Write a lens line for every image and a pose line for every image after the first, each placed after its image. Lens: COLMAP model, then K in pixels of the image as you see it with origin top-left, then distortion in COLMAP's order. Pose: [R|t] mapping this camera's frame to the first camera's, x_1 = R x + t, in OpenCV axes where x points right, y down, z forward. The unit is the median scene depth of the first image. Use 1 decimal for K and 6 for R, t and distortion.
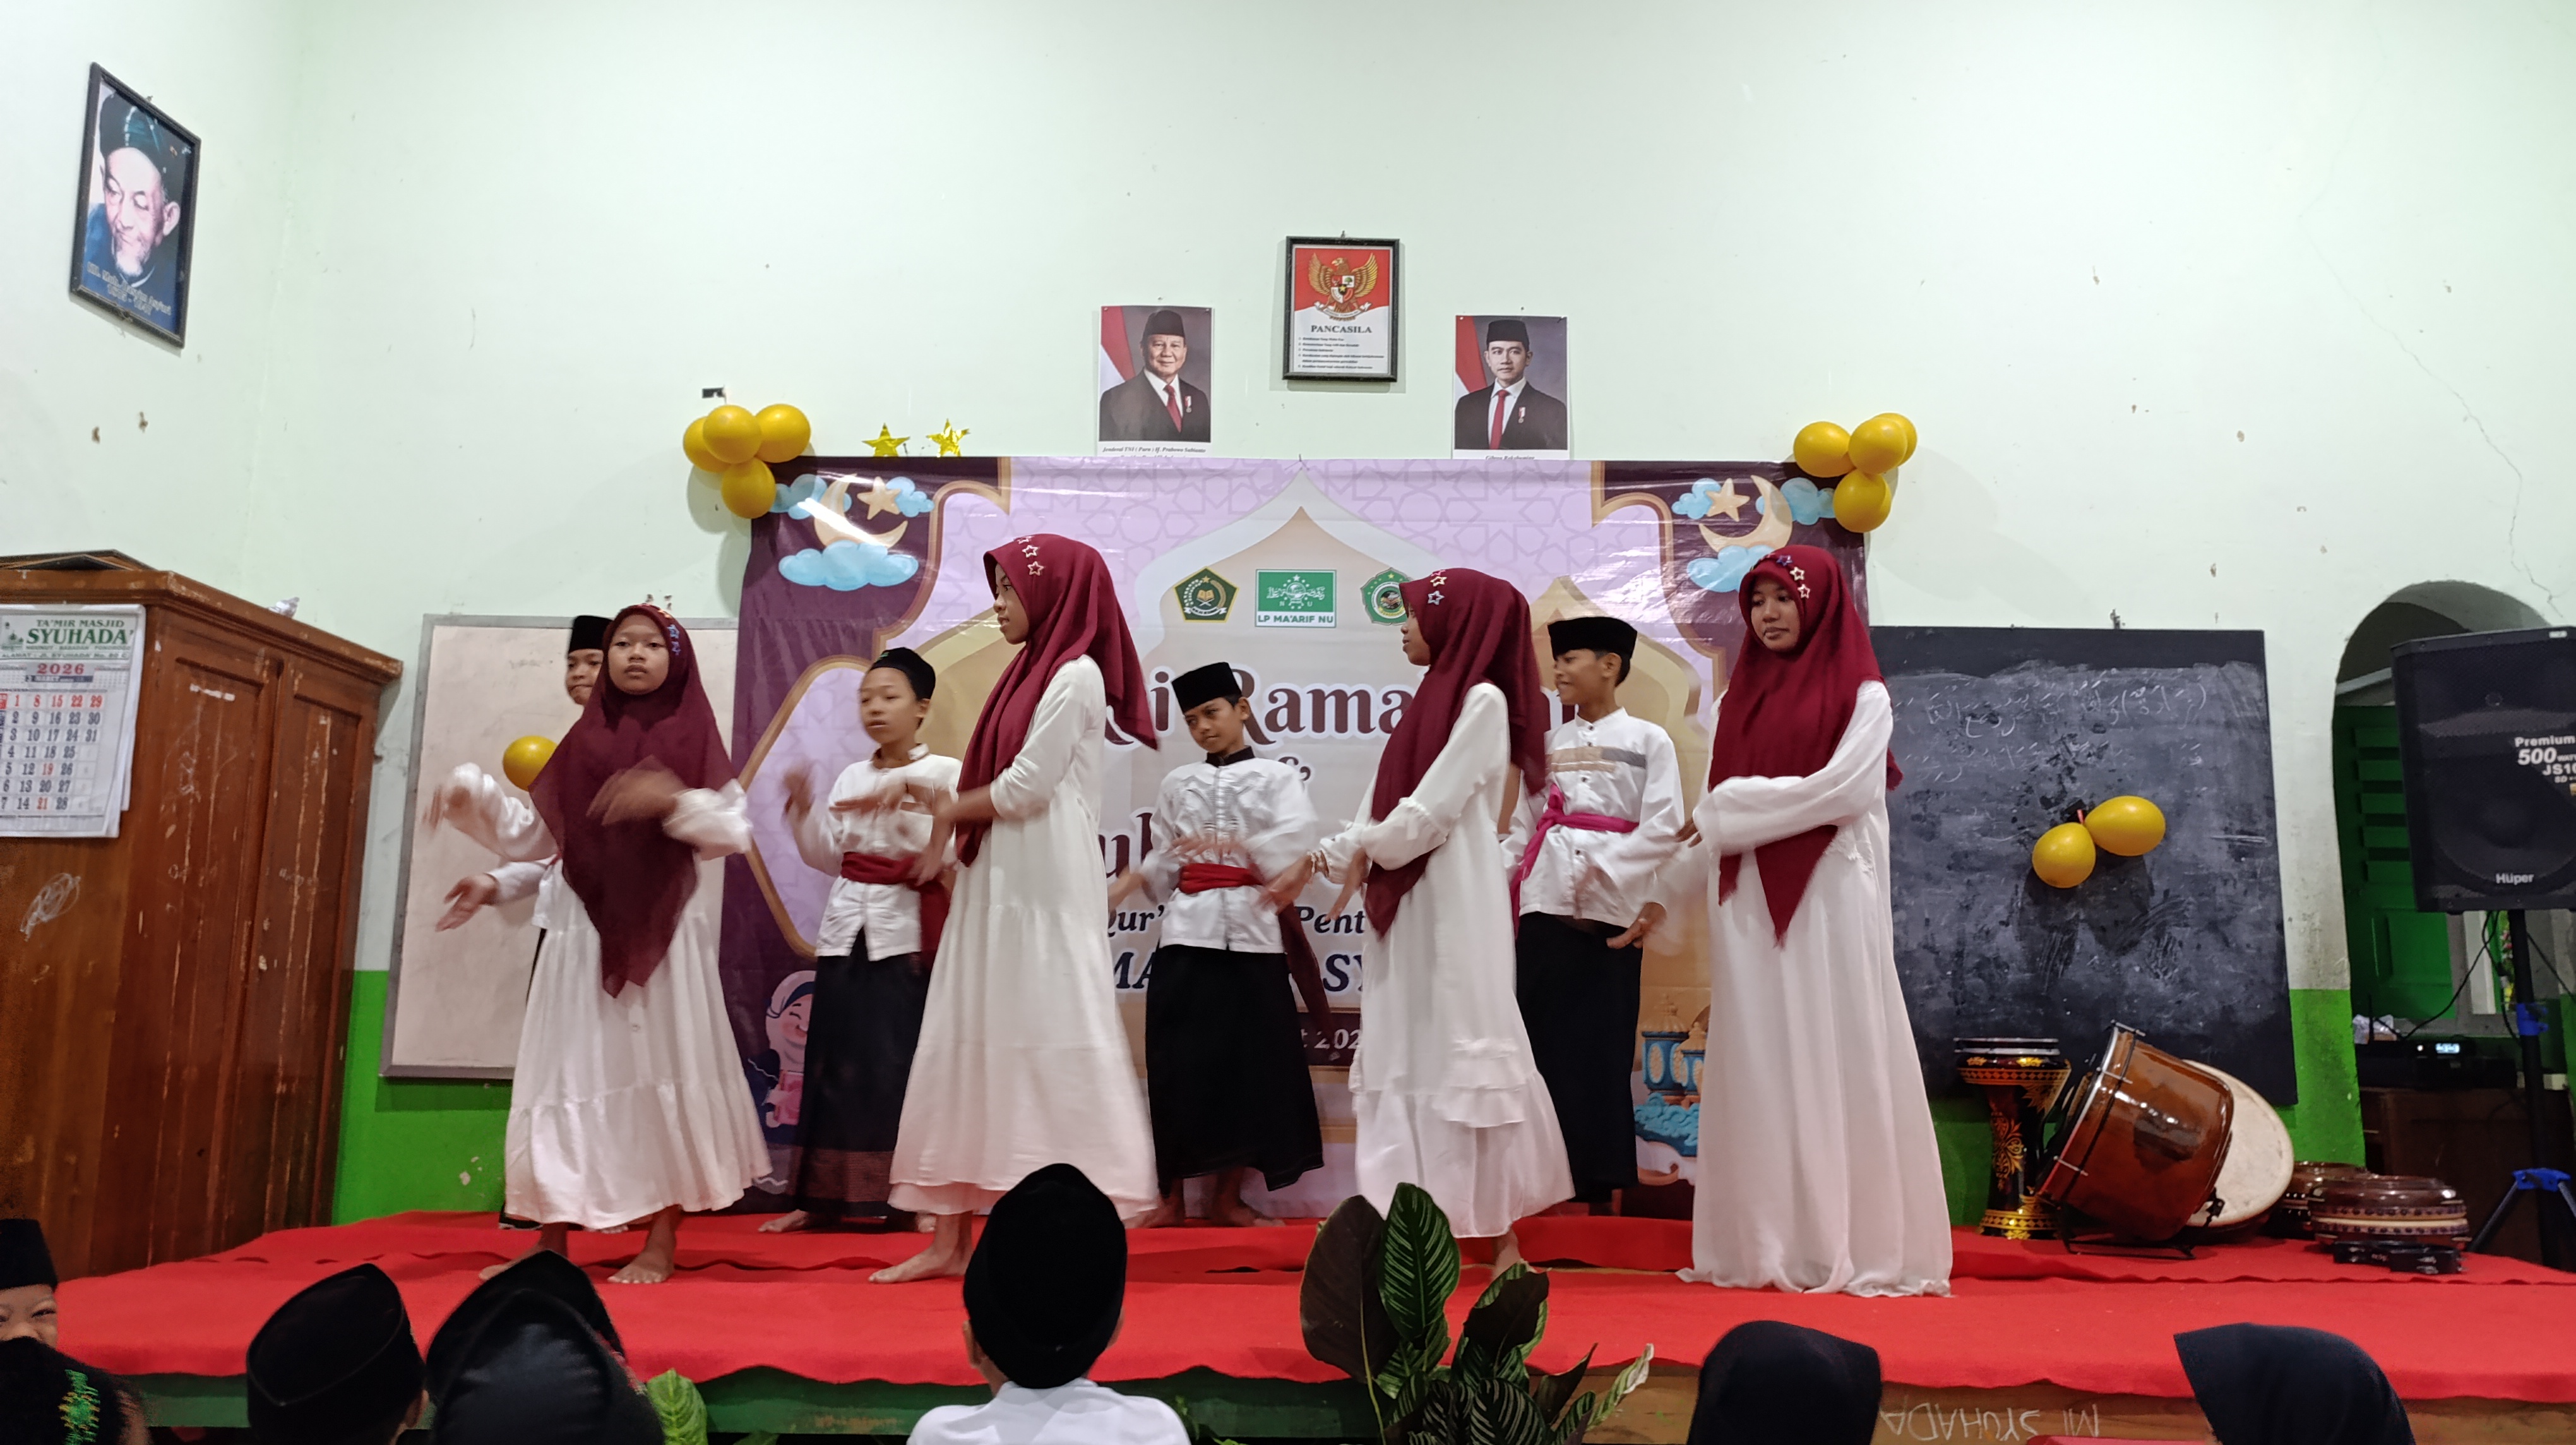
lens RADIAL K [[1775.4, 0, 1257.1], [0, 1775.4, 742.2], [0, 0, 1]] dist [0.061995, -0.096280]
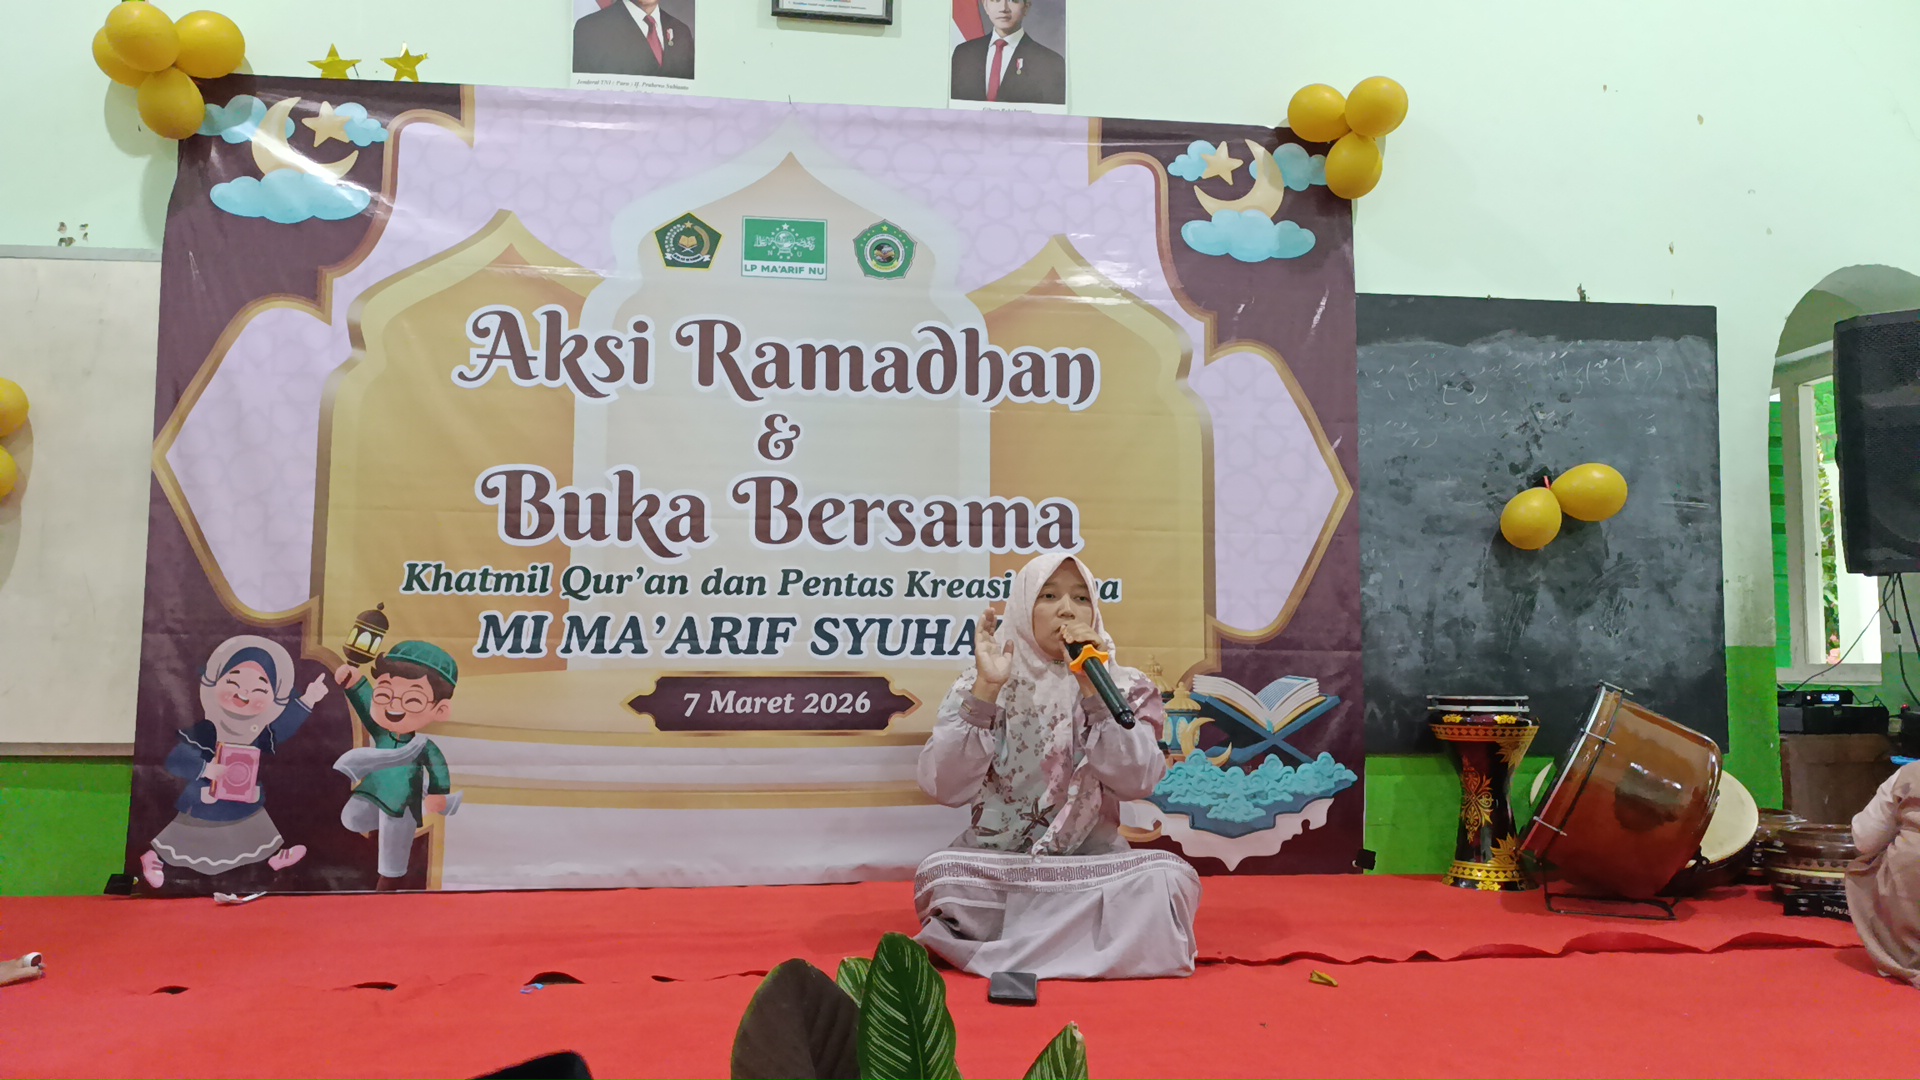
lens RADIAL K [[1236.2, 0, 949.7], [0, 1236.2, 570.9], [0, 0, 1]] dist [0.053306, -0.064217]
pose [[0.993271, 0.001476, 0.115800, 0.033151], [-0.011255, 0.996416, 0.083832, 0.035519], [-0.115261, -0.084571, 0.989729, 0.316581]]
